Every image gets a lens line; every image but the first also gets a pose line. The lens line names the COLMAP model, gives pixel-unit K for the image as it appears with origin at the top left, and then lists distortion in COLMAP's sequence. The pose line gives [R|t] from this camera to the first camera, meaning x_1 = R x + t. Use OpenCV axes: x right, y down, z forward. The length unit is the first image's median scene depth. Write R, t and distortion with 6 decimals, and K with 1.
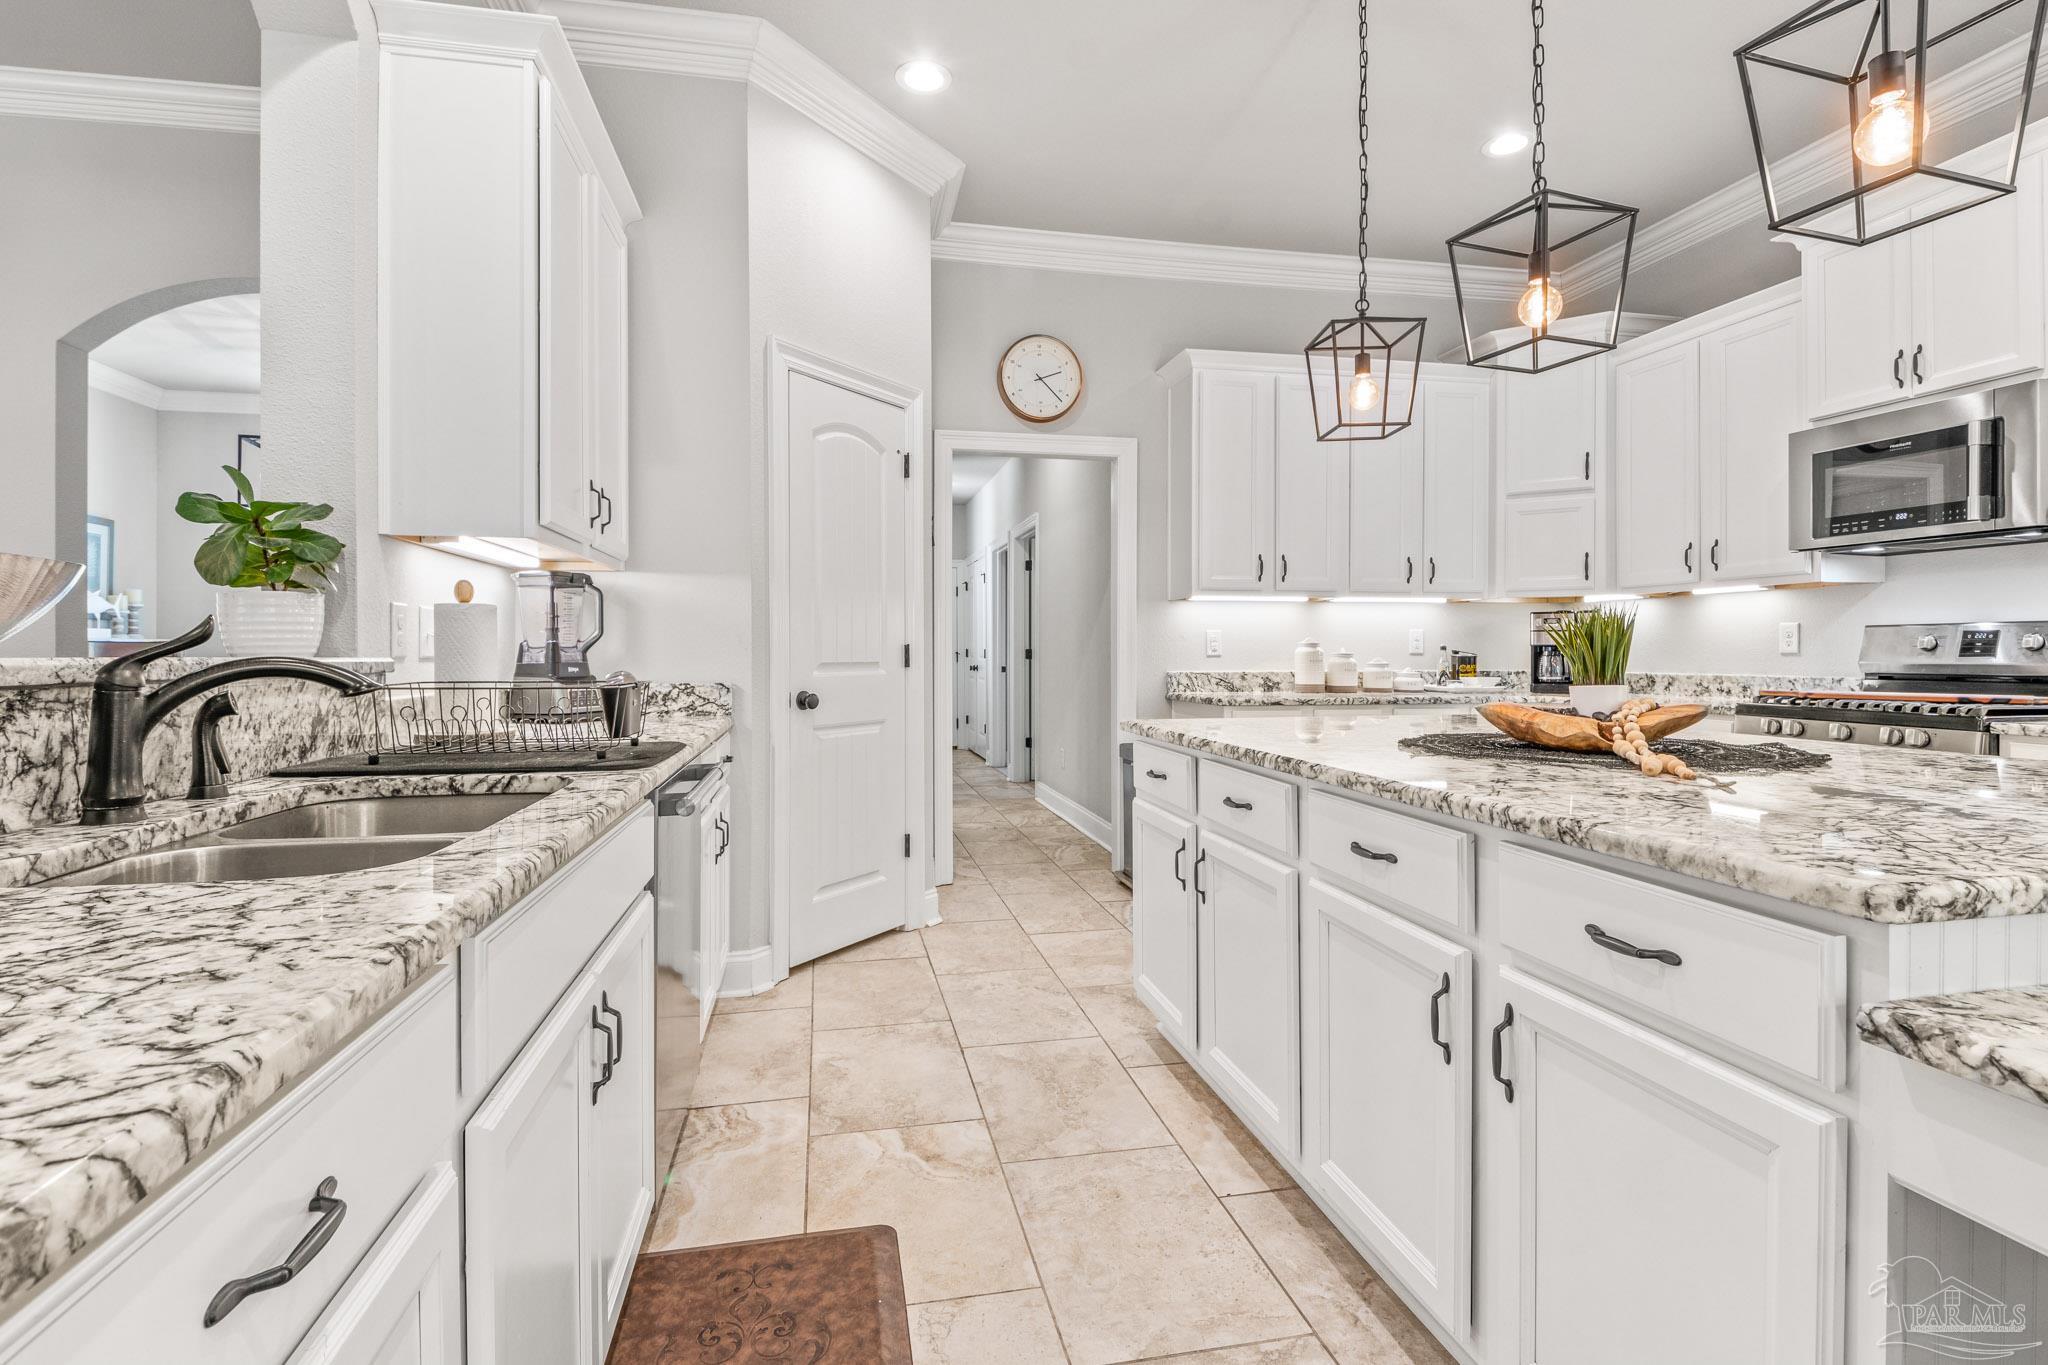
lens RADIAL K [[960.1, 0, 1017.6], [0, 960.1, 661.6], [0, 0, 1]] dist [0.022626, -0.008010]
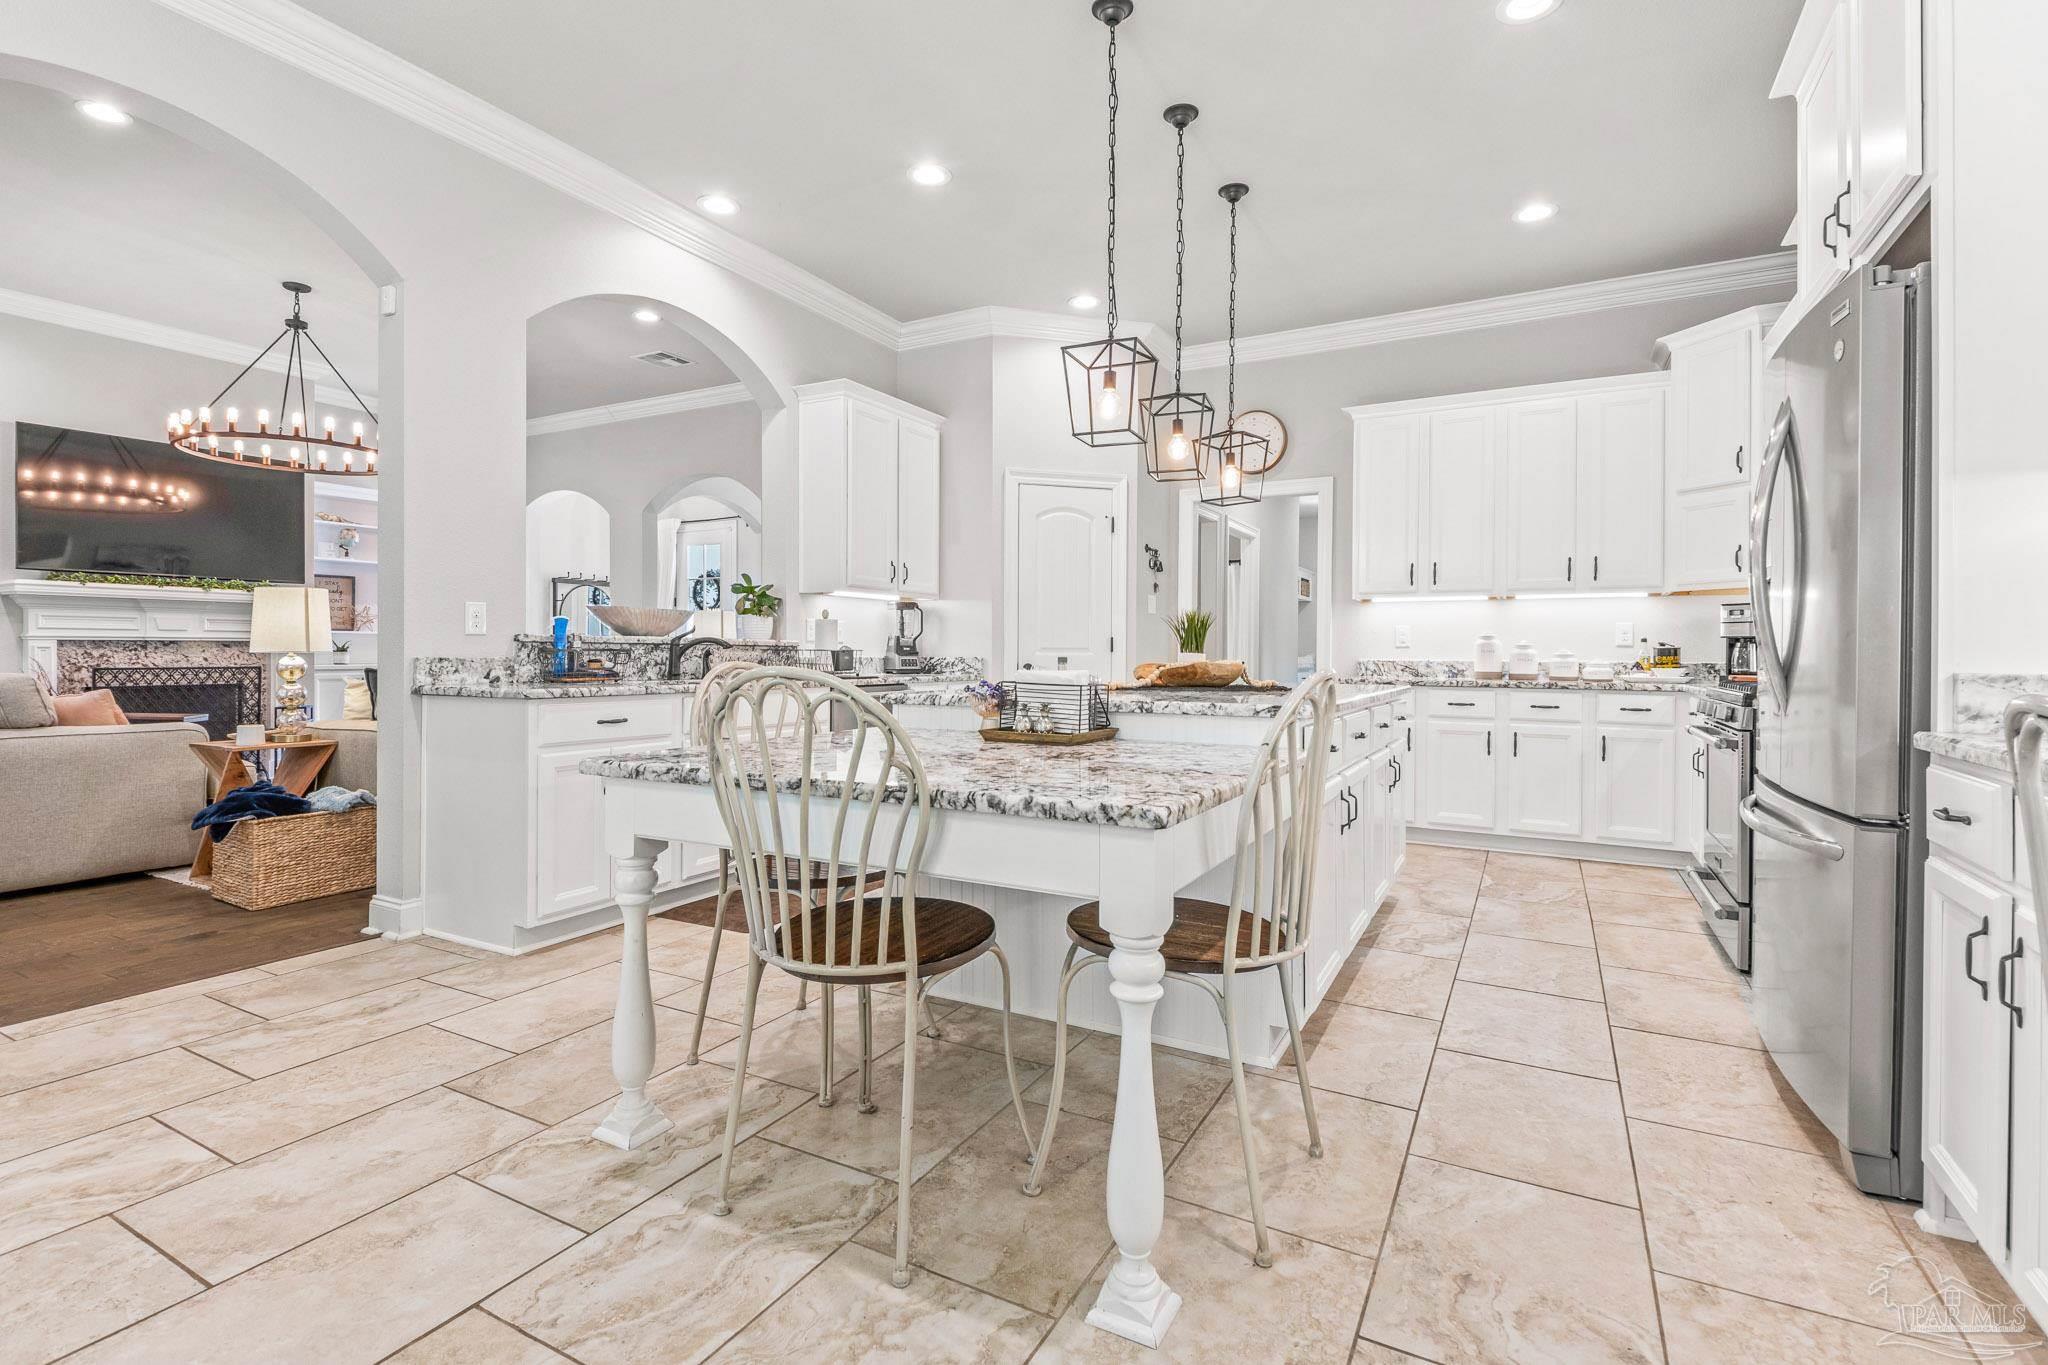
lens RADIAL K [[960.1, 0, 1022.5], [0, 960.1, 670.8], [0, 0, 1]] dist [0.022626, -0.008010]
pose [[0.769306, 0.017422, -0.638642, 0.800936], [-0.013098, 0.999848, 0.011498, 0.021536], [0.638746, -0.000481, 0.769418, -0.324332]]
